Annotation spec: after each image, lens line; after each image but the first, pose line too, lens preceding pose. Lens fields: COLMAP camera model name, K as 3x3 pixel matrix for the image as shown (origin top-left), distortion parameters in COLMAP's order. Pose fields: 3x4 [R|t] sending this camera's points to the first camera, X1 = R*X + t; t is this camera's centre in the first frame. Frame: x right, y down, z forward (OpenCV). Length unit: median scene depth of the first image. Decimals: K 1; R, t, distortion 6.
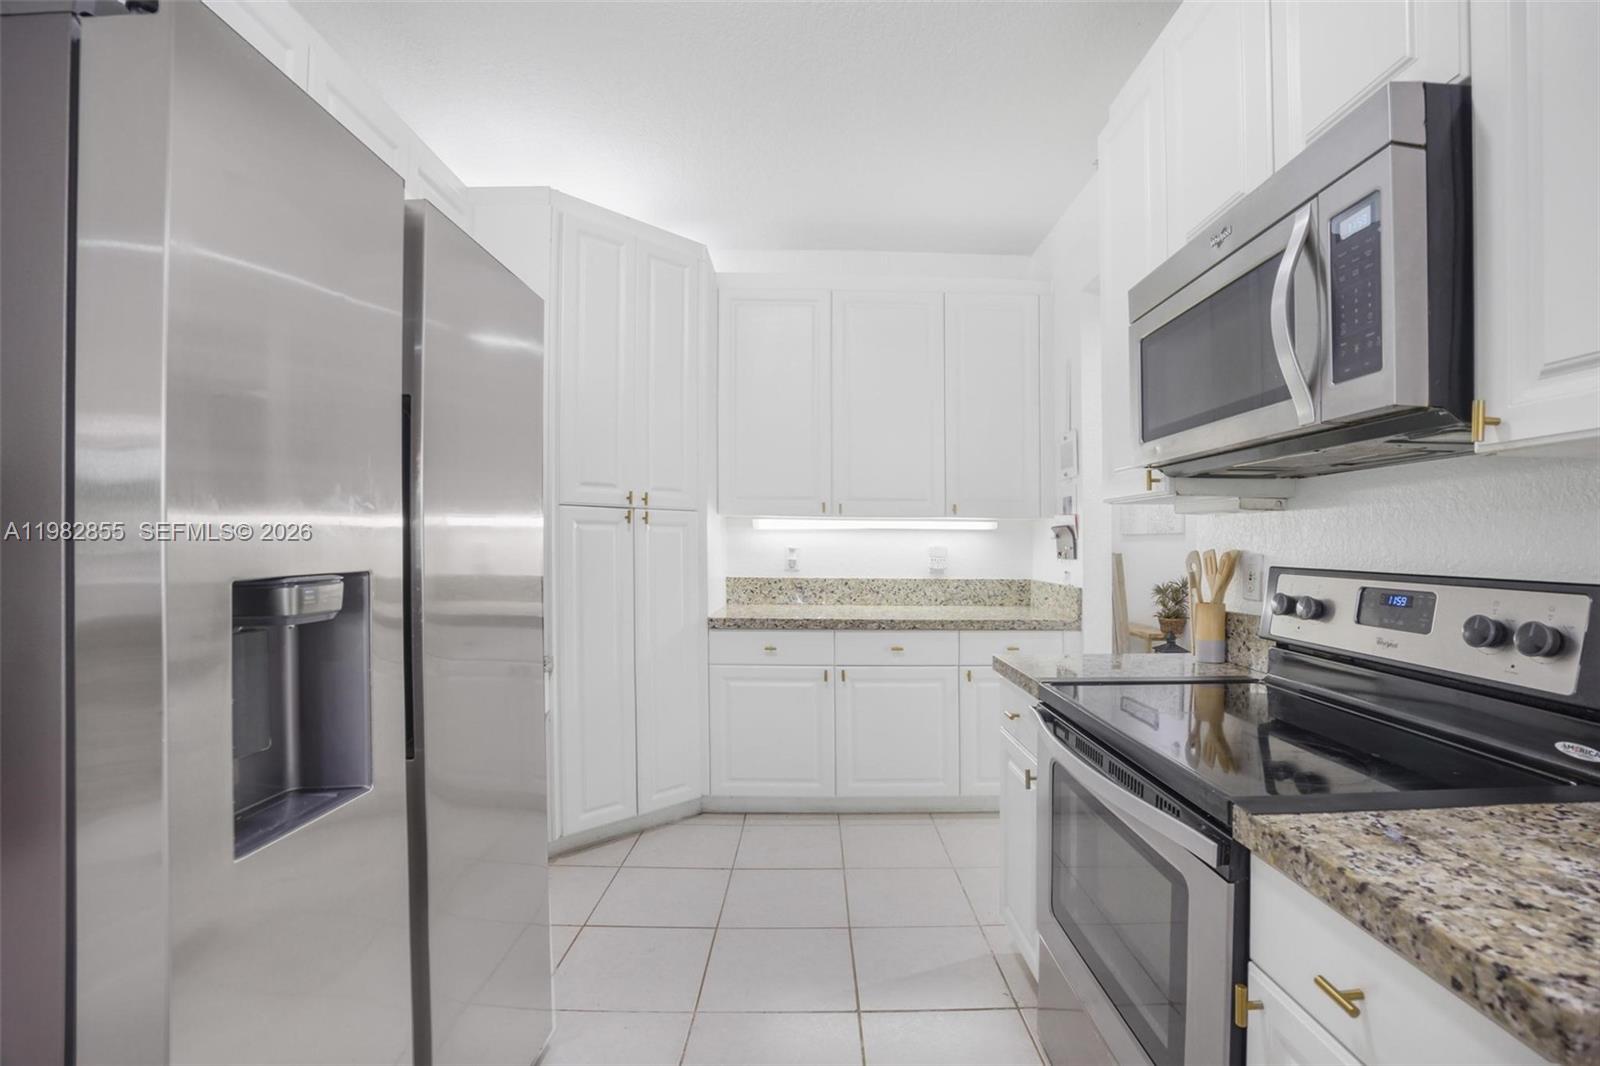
lens RADIAL K [[685.7, 0, 801.7], [0, 685.7, 544.0], [0, 0, 1]] dist [-0.073781, 0.012143]
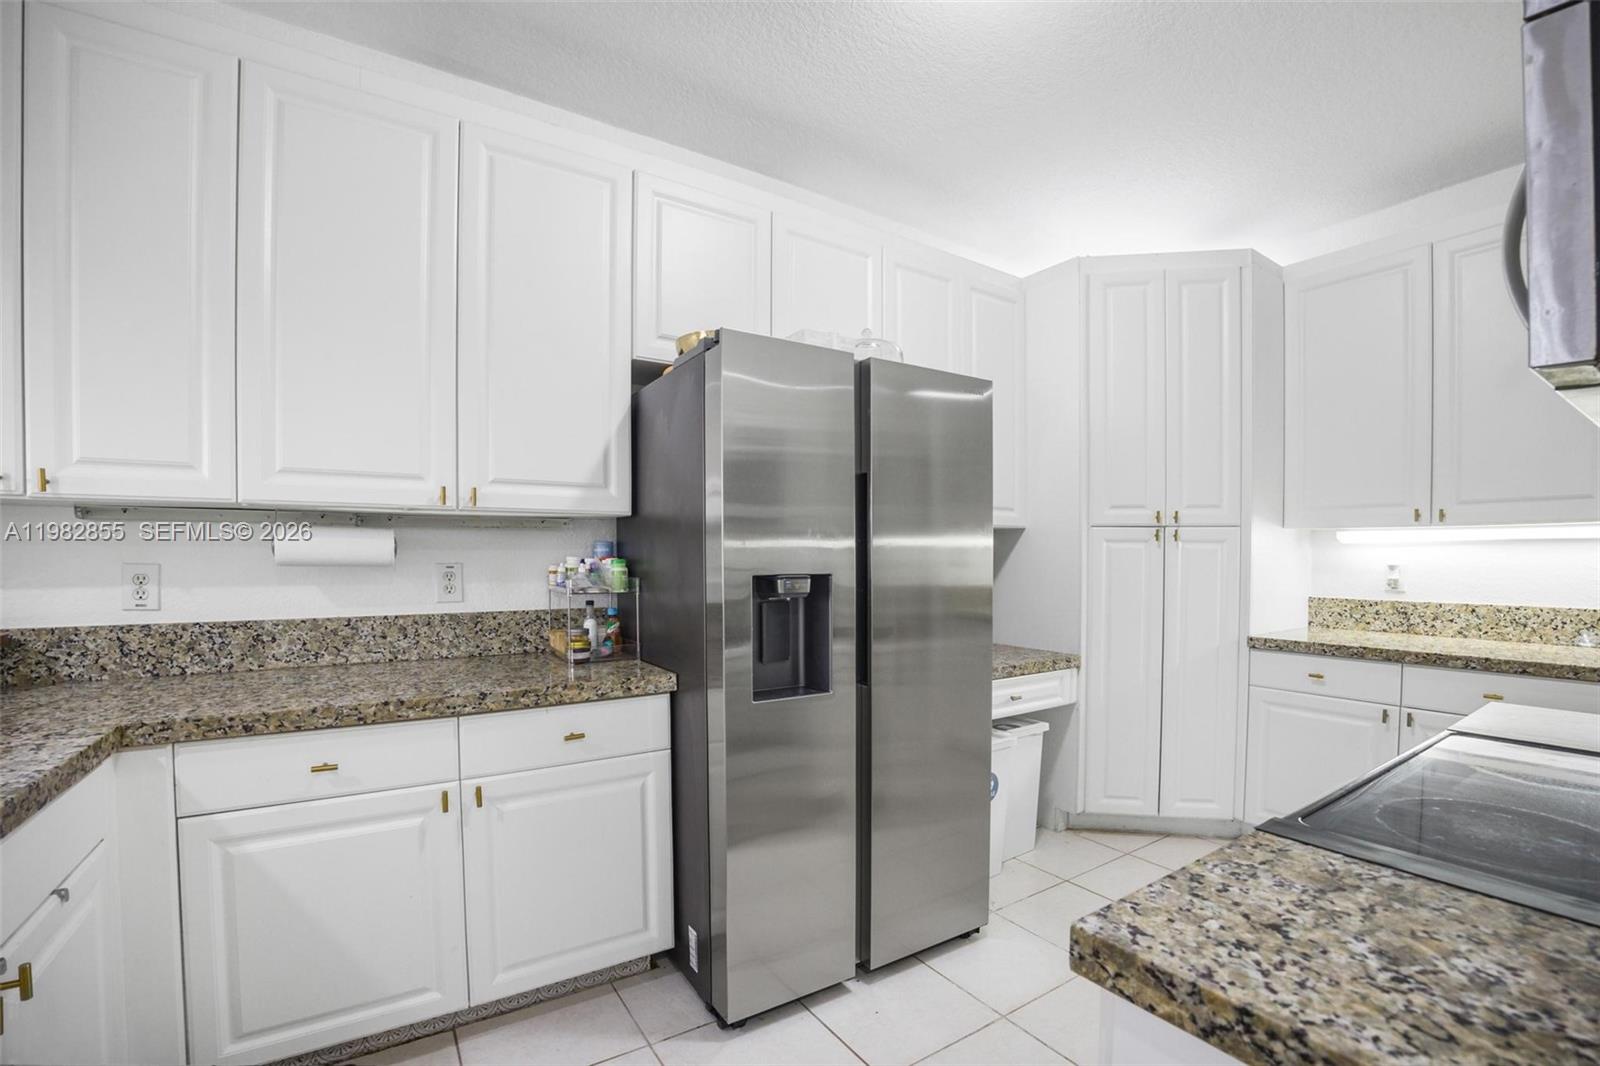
lens RADIAL K [[685.7, 0, 801.7], [0, 685.7, 544.1], [0, 0, 1]] dist [-0.073781, 0.012143]
pose [[0.531966, -0.020813, -0.846510, 0.332035], [-0.001640, 0.999671, -0.025610, 0.002536], [0.846764, 0.015012, 0.531757, -0.032830]]
